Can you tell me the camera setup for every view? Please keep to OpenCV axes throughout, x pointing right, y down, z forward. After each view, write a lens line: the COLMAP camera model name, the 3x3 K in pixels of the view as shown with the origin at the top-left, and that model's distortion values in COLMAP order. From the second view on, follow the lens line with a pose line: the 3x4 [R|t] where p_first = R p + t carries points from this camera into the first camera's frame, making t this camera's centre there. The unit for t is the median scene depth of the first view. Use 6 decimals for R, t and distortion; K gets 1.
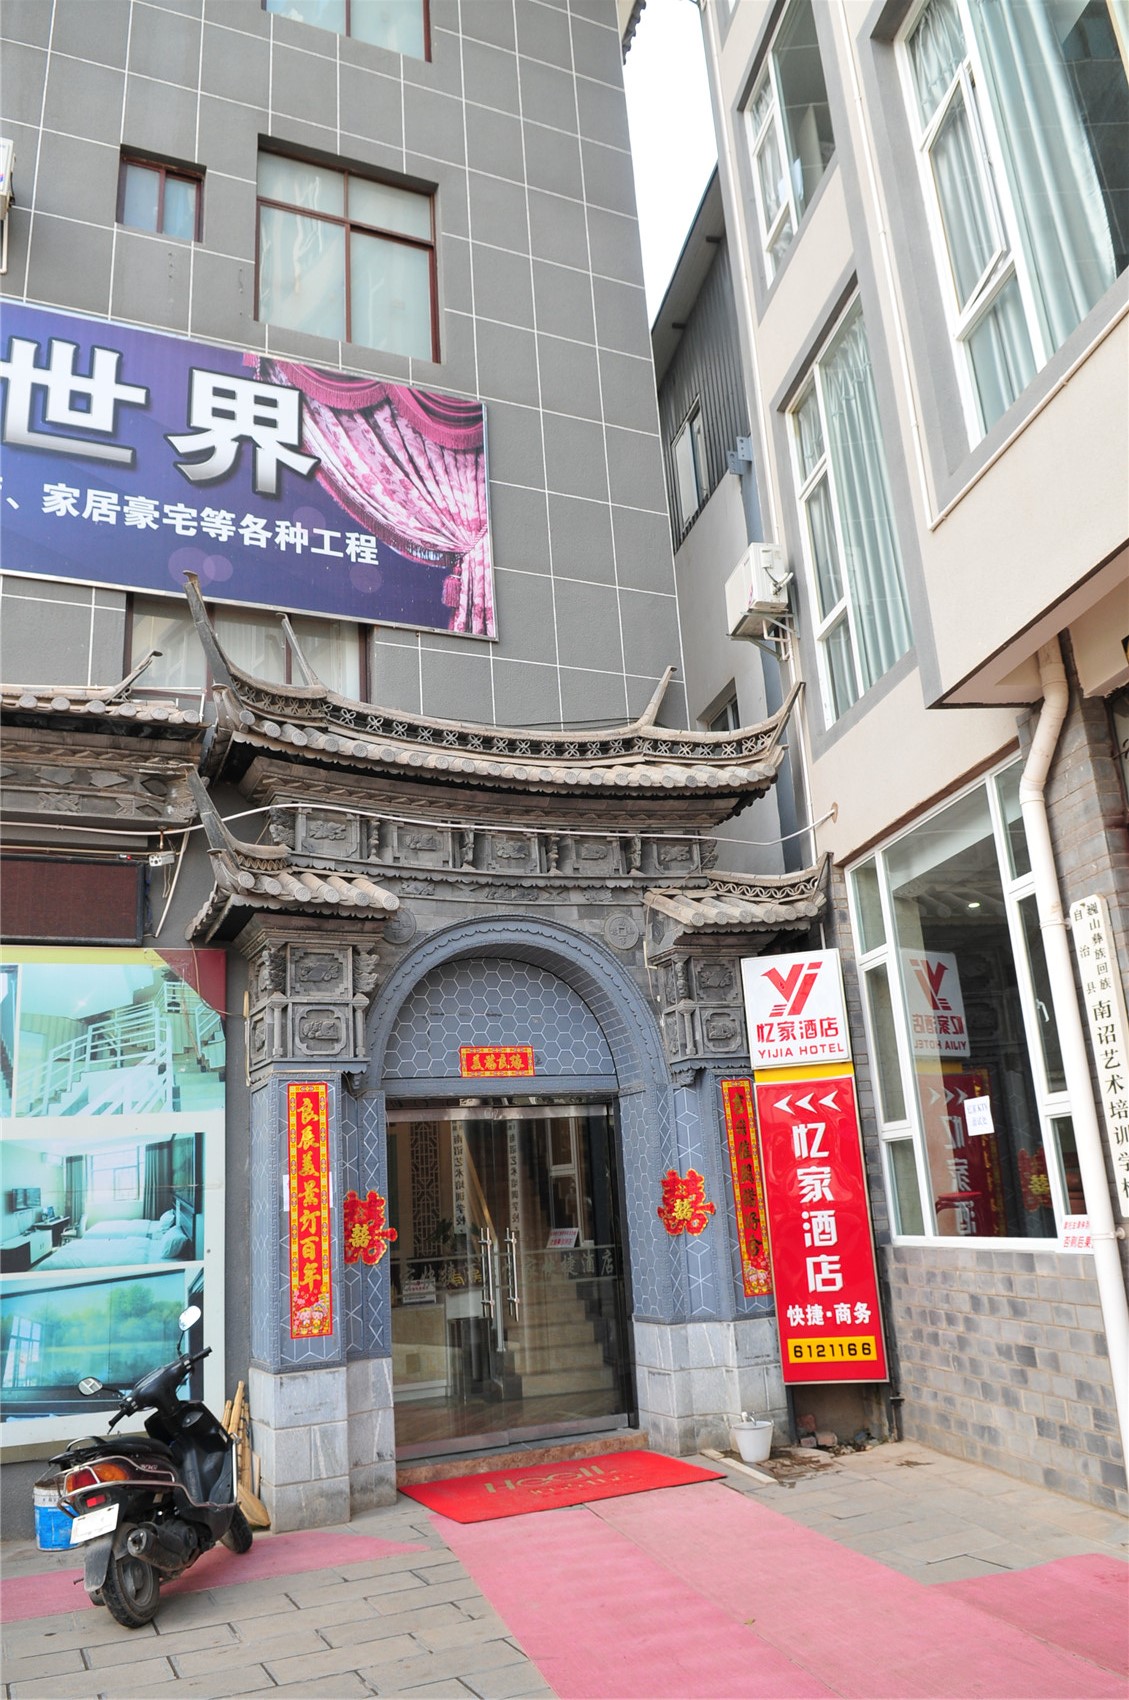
lens RADIAL K [[1291.6, 0, 564.5], [0, 1291.6, 850.0], [0, 0, 1]] dist [-0.001942, -0.036283]
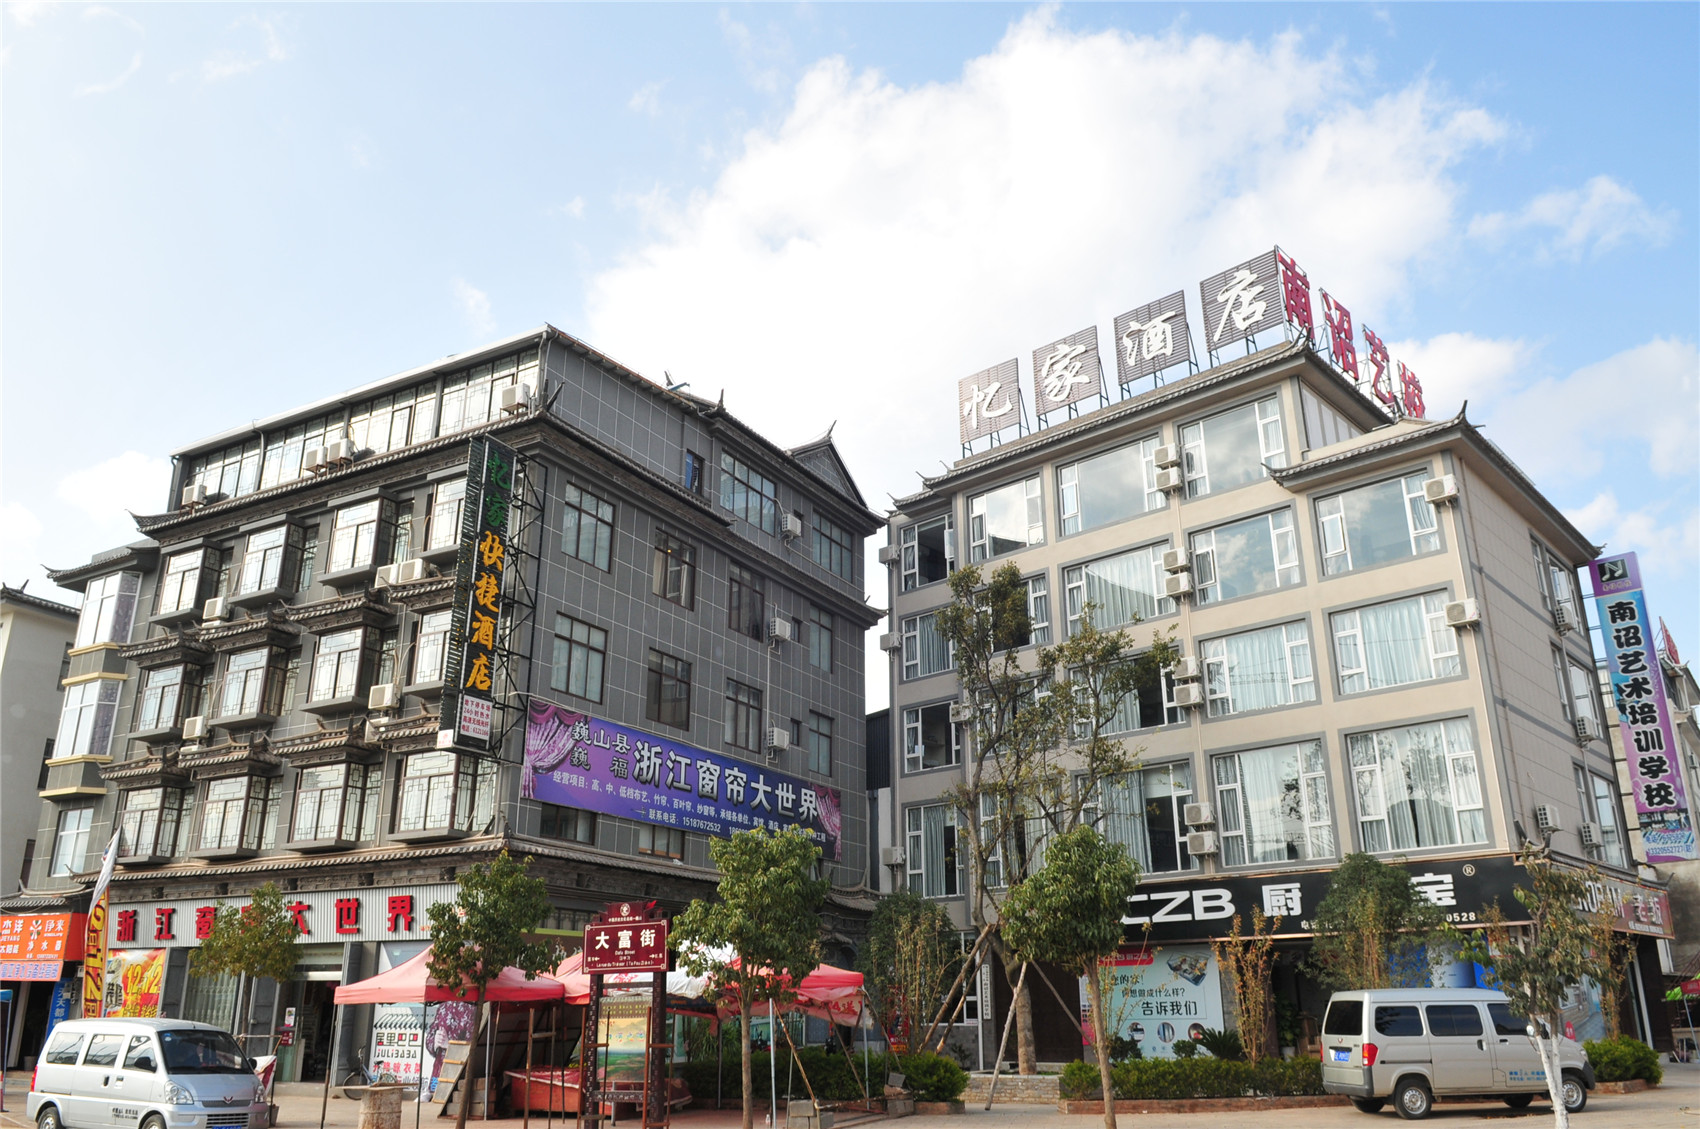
lens RADIAL K [[1291.6, 0, 850.0], [0, 1291.6, 564.5], [0, 0, 1]] dist [-0.001942, -0.036283]
pose [[0.799546, 0.256941, 0.542870, -2.467598], [-0.215961, 0.966409, -0.139332, -0.510984], [-0.560435, -0.005836, 0.828178, -2.326658]]
